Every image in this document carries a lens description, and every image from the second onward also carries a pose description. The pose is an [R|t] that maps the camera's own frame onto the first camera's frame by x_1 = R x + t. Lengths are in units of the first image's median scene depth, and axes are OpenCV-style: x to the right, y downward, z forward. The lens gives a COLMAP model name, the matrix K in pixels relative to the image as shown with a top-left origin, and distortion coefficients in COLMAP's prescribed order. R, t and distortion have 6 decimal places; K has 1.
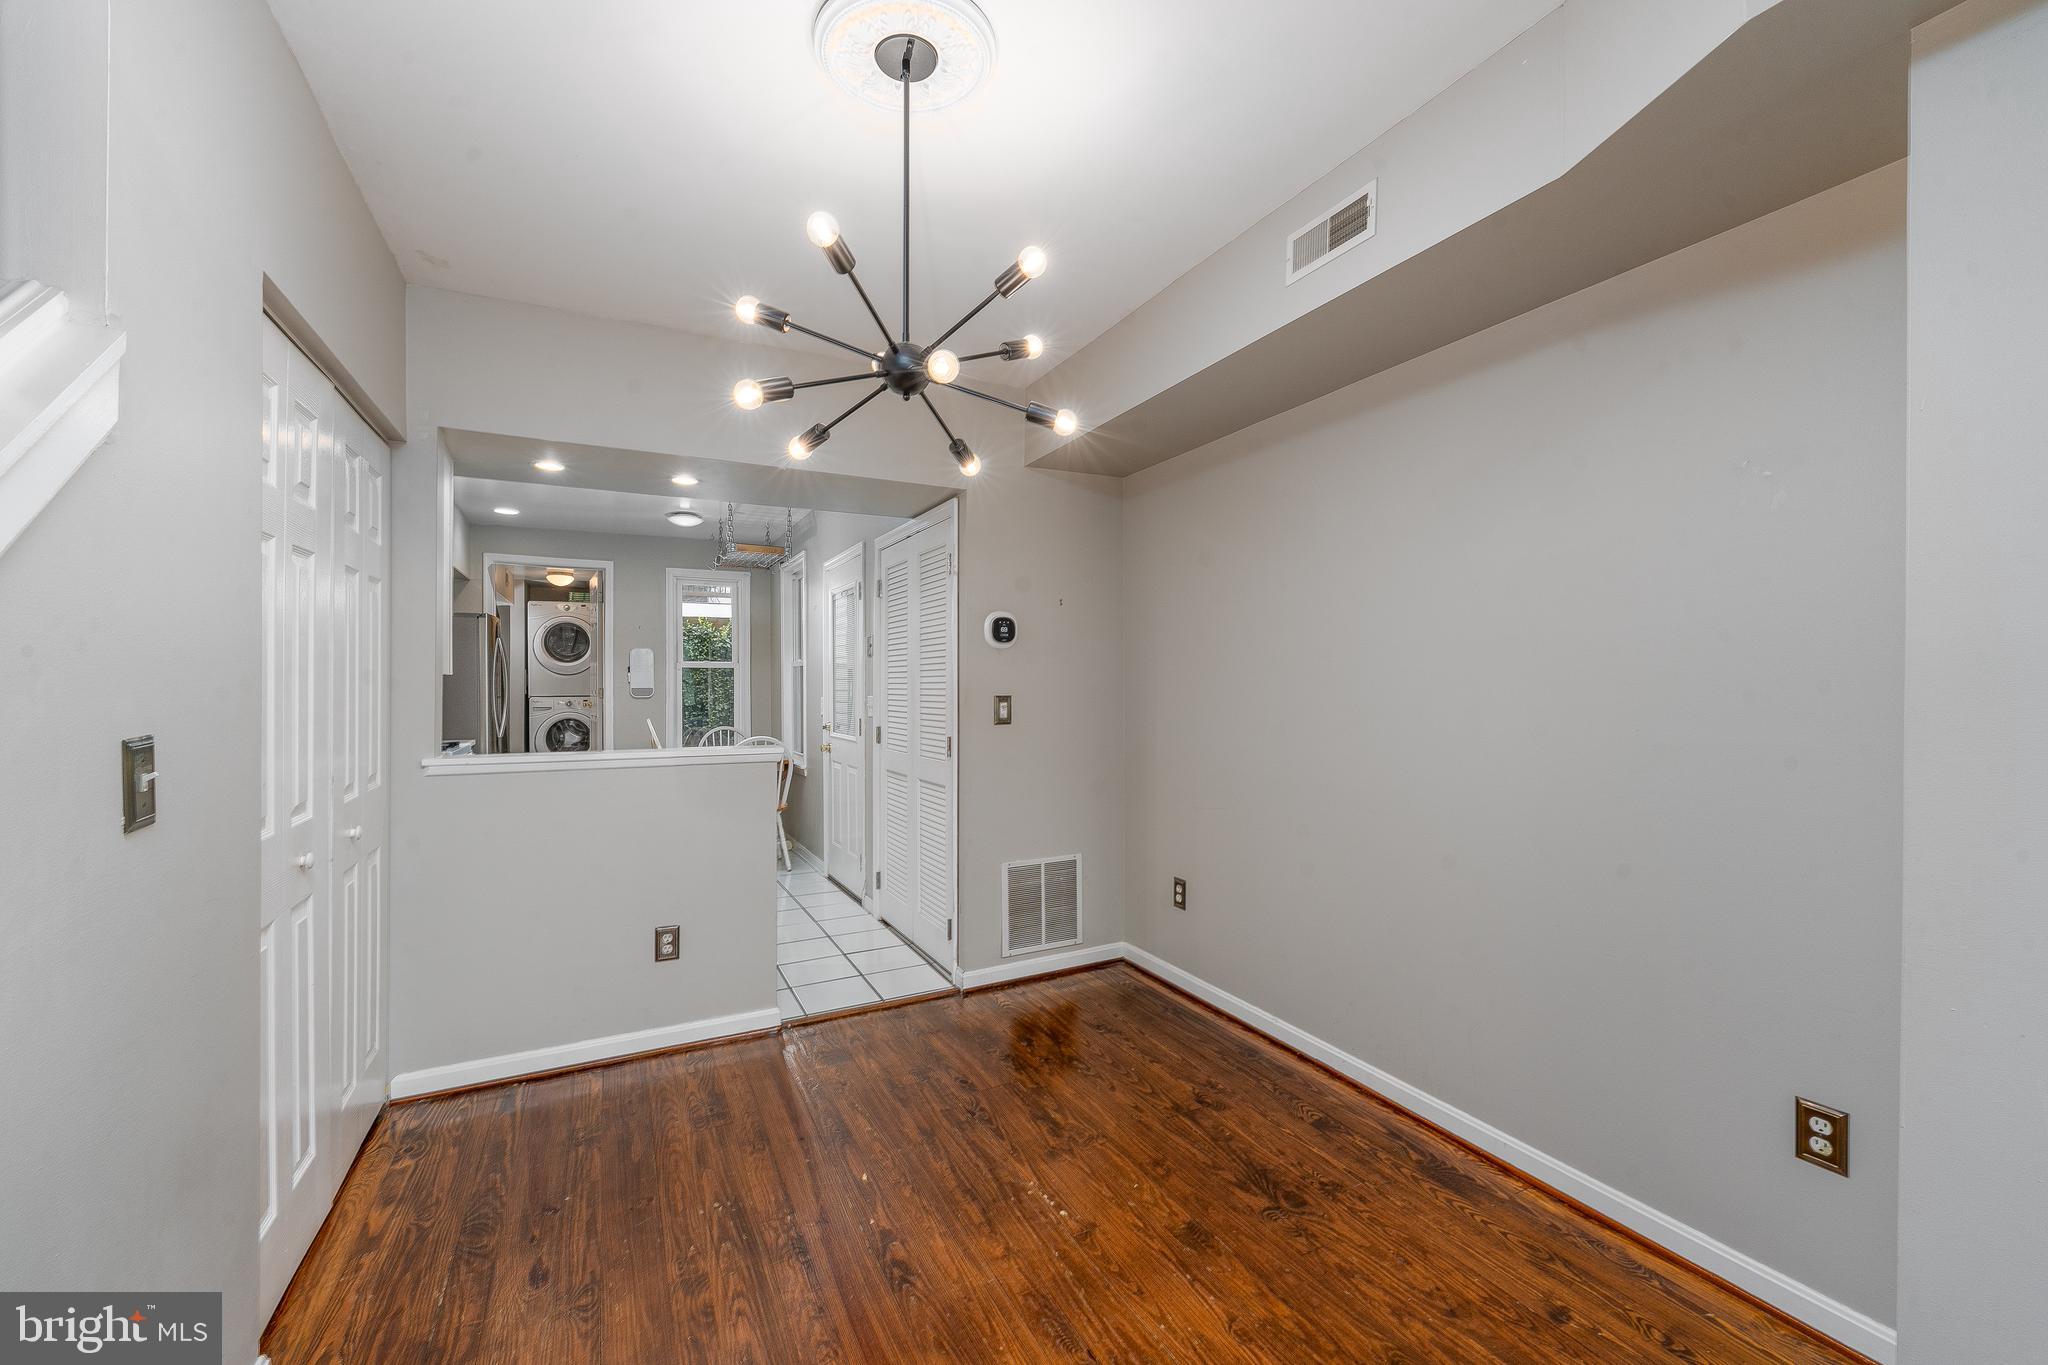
lens RADIAL K [[845.7, 0, 1041.8], [0, 845.7, 679.4], [0, 0, 1]] dist [-0.000116, 0.000335]
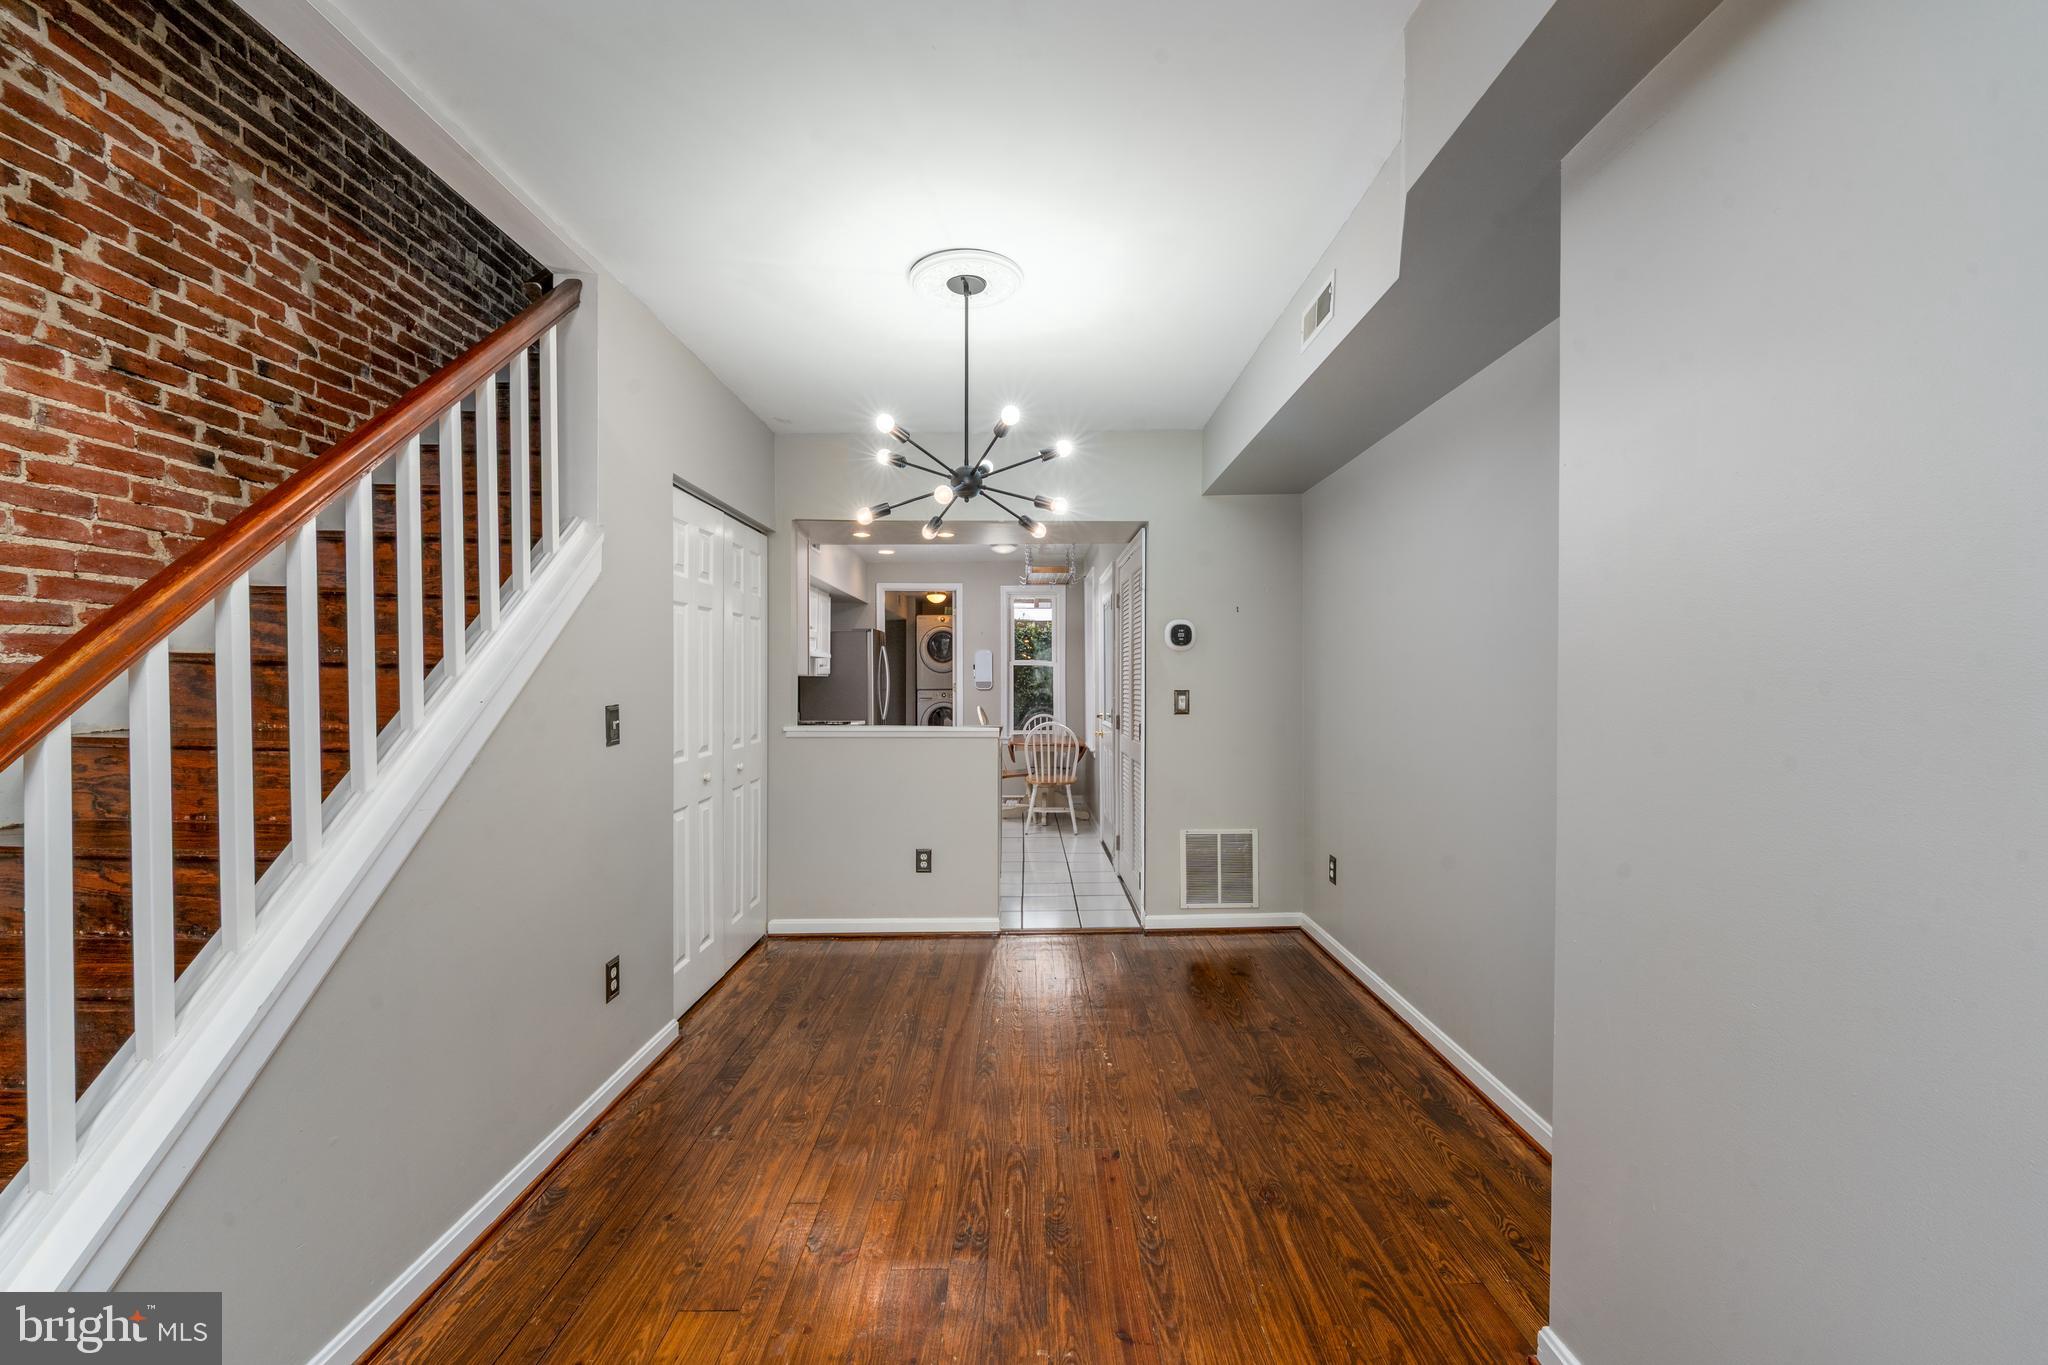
lens RADIAL K [[845.7, 0, 1024.2], [0, 845.7, 680.6], [0, 0, 1]] dist [-0.000116, 0.000335]
pose [[0.889274, 0.001832, -0.457371, 0.312235], [0.002003, 0.999967, 0.007899, -0.004131], [0.457370, -0.007941, 0.889241, -0.168276]]
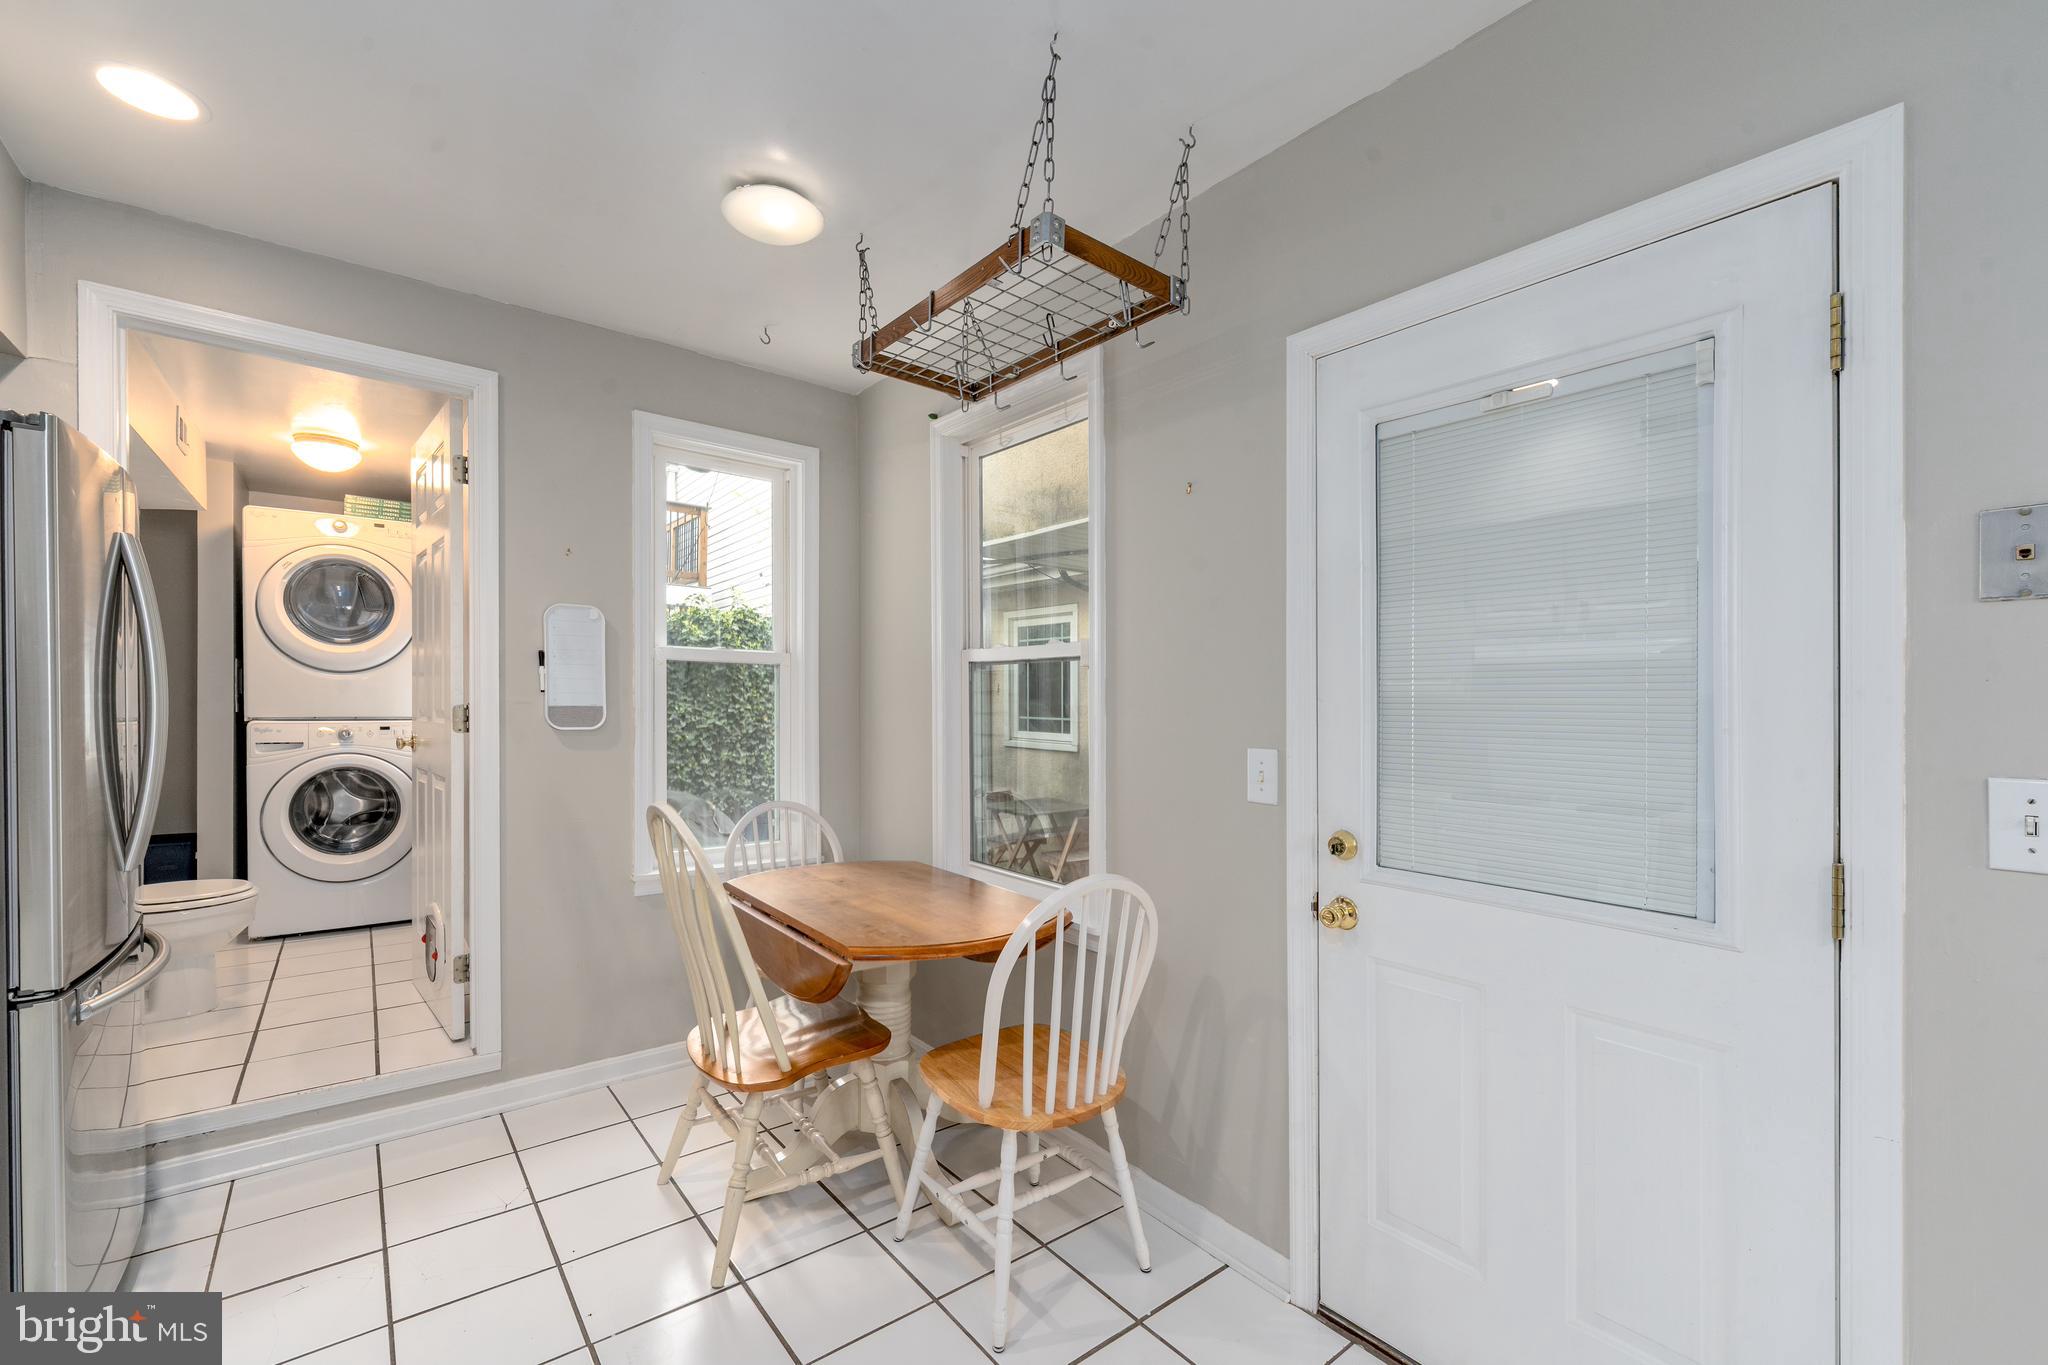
lens RADIAL K [[845.7, 0, 1015.7], [0, 845.7, 709.8], [0, 0, 1]] dist [-0.000116, 0.000335]
pose [[0.980635, 0.010784, 0.195546, -0.720649], [-0.014851, 0.999703, 0.019342, 0.002107], [-0.195279, -0.021871, 0.980504, 1.180185]]
